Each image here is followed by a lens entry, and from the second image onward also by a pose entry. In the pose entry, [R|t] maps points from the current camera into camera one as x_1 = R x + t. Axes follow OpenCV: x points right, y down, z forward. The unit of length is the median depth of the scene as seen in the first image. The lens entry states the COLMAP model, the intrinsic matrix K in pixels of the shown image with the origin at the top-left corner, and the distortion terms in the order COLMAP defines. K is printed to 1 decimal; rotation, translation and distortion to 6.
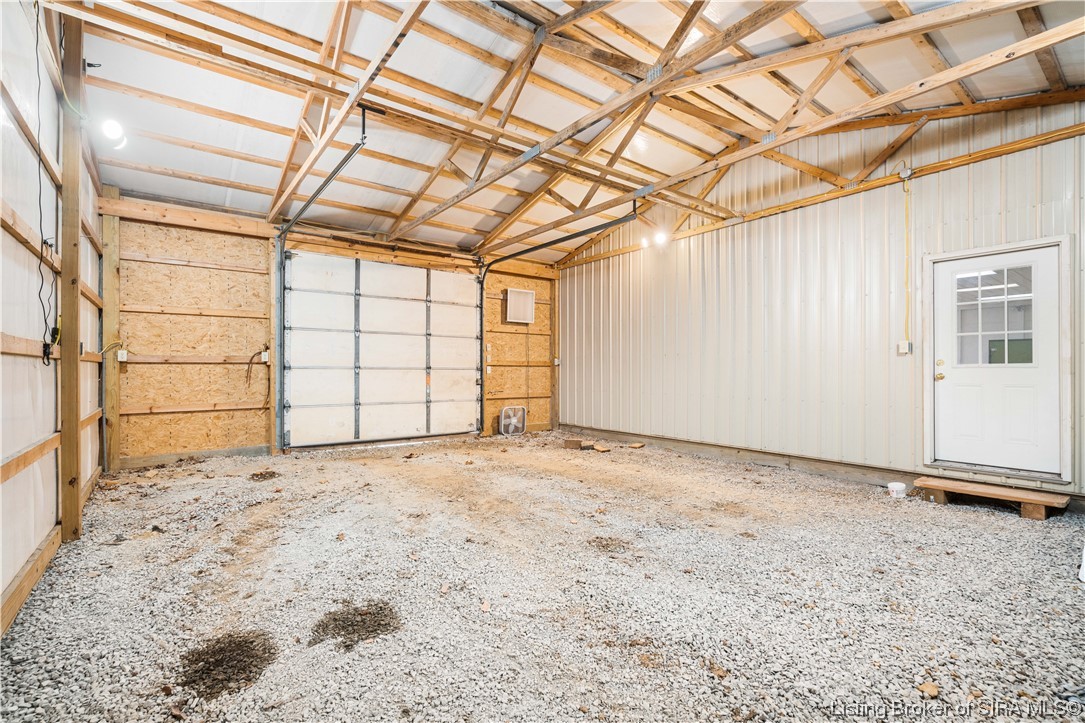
lens RADIAL K [[494.4, 0, 545.8], [0, 494.4, 367.3], [0, 0, 1]] dist [0.003951, 0.000747]
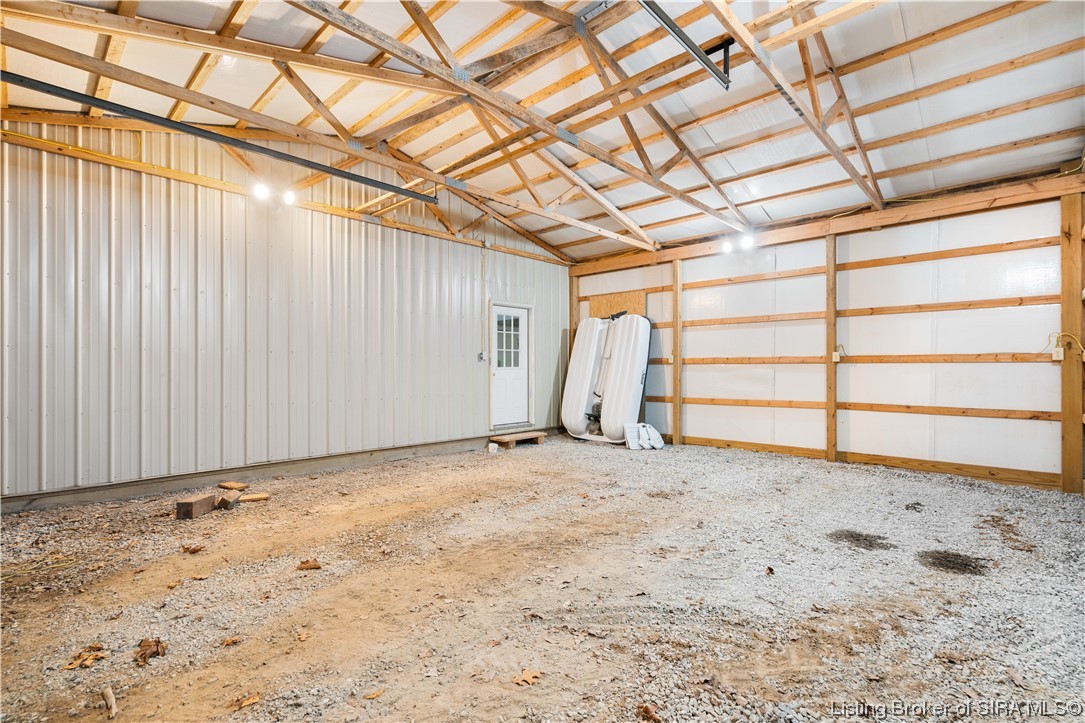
lens RADIAL K [[494.4, 0, 545.1], [0, 494.4, 366.7], [0, 0, 1]] dist [0.003951, 0.000747]
pose [[-0.161768, 0.006236, 0.986809, -0.998151], [-0.003720, 0.999969, -0.006929, 0.003192], [-0.986822, -0.004792, -0.161740, 1.278642]]
